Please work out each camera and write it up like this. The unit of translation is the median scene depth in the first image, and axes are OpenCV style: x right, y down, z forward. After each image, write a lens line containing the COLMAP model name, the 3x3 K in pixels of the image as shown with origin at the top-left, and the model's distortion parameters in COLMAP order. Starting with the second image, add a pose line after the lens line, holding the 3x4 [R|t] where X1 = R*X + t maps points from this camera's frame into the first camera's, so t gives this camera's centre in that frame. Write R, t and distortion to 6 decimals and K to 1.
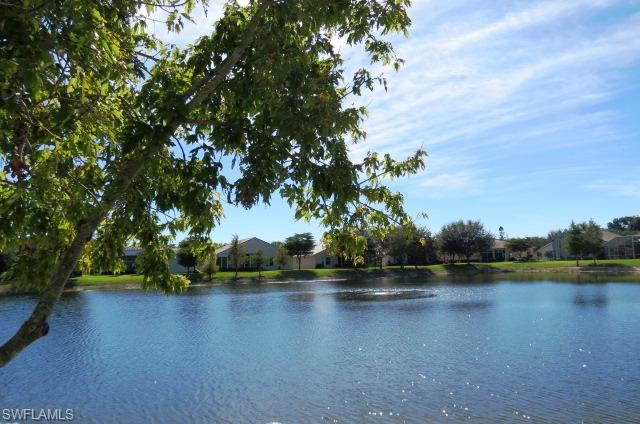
lens RADIAL K [[468.2, 0, 332.4], [0, 468.2, 213.1], [0, 0, 1]] dist [0.001599, 0.016401]
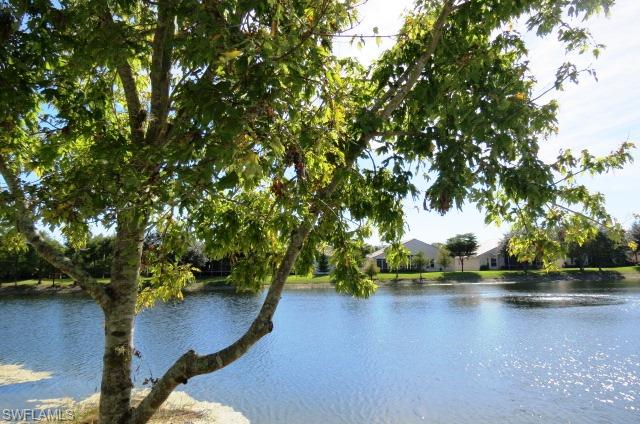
lens RADIAL K [[468.2, 0, 320.8], [0, 468.2, 211.2], [0, 0, 1]] dist [0.001599, 0.016401]
pose [[0.949042, -0.032902, -0.313426, -0.096096], [0.032279, 0.999453, -0.007179, -0.017191], [0.313491, -0.003304, 0.949585, -0.033801]]
